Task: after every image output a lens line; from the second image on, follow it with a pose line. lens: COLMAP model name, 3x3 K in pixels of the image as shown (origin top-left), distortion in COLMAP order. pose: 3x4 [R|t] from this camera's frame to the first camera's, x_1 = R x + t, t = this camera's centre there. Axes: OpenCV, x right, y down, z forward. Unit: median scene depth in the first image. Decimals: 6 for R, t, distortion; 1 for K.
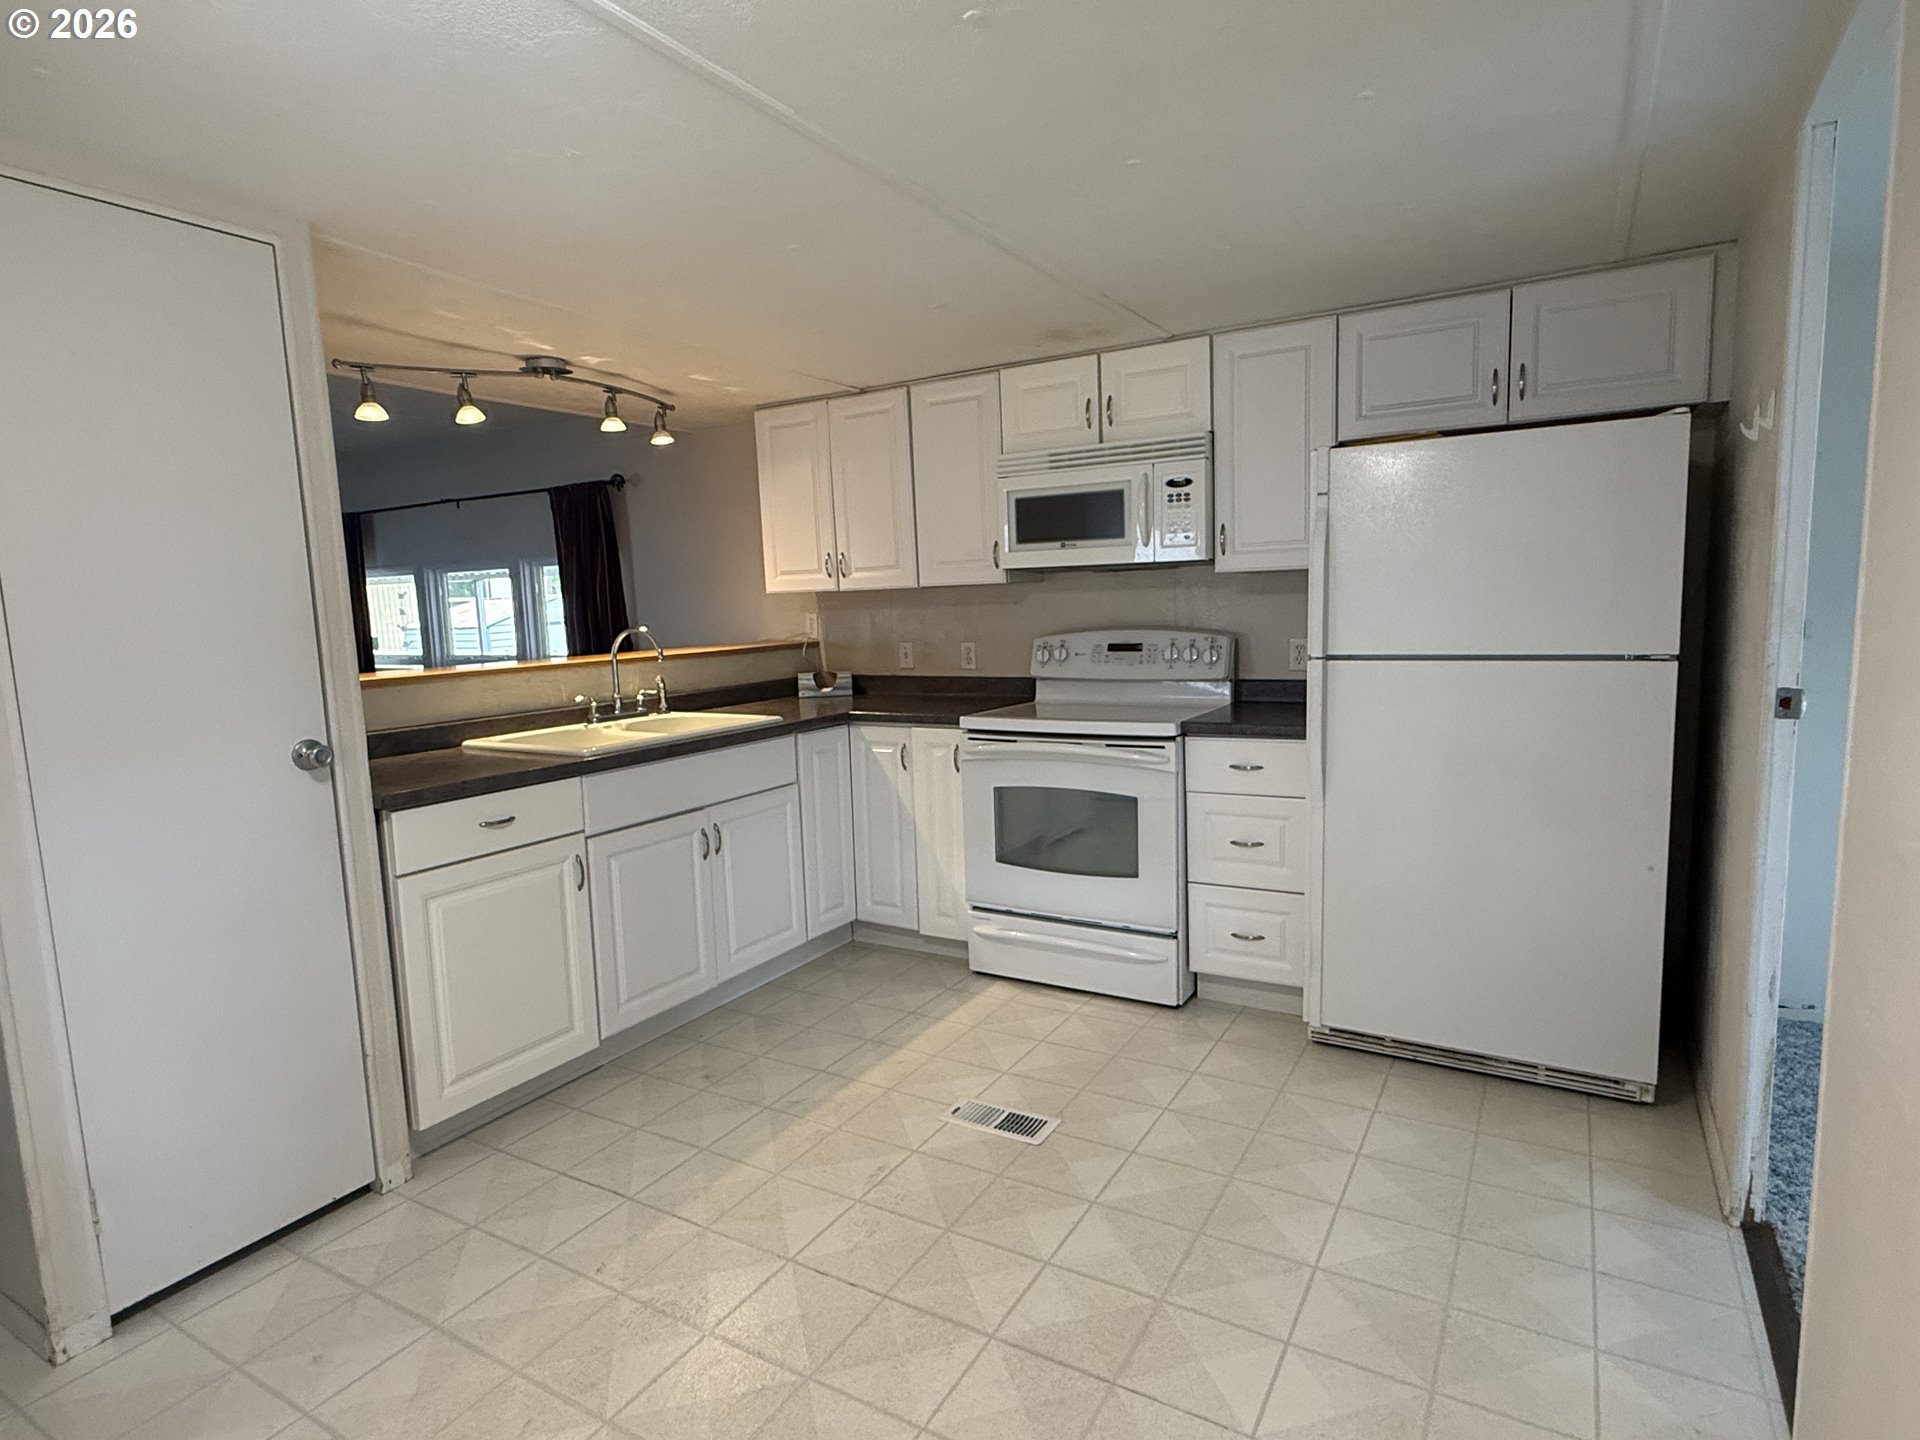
lens RADIAL K [[1025.4, 0, 960.0], [0, 1025.4, 720.0], [0, 0, 1]] dist [0.000793, 0.000655]
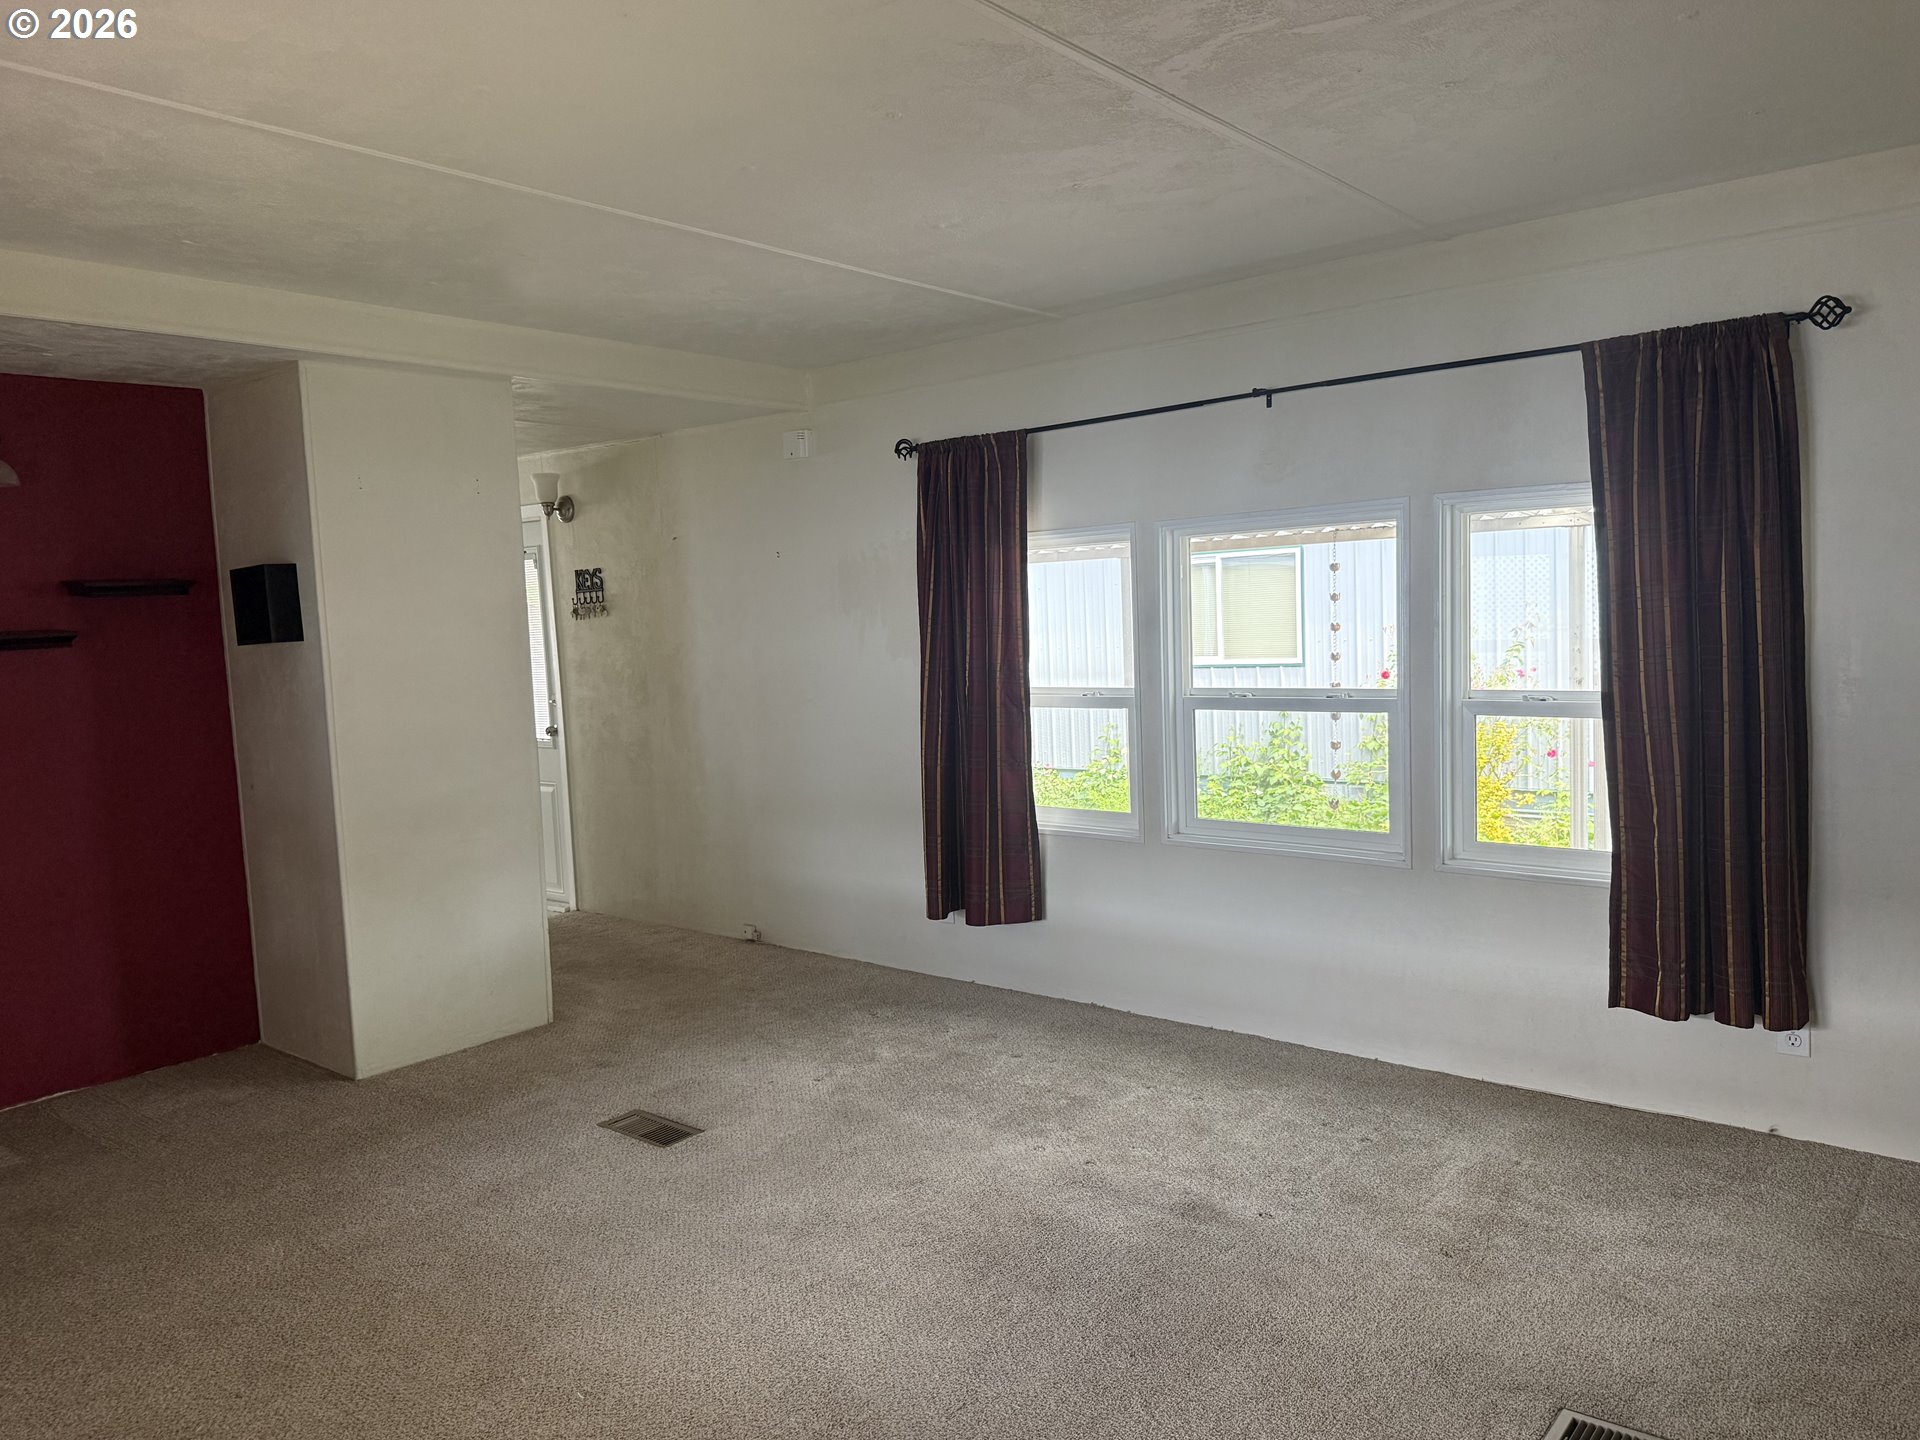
lens RADIAL K [[1338.0, 0, 960.0], [0, 1338.0, 720.0], [0, 0, 1]] dist [0.152496, -0.247140]
pose [[0.987315, 0.012700, -0.158263, -0.849196], [-0.018931, 0.999101, -0.037929, -0.031685], [0.157639, 0.040444, 0.986668, 0.487941]]
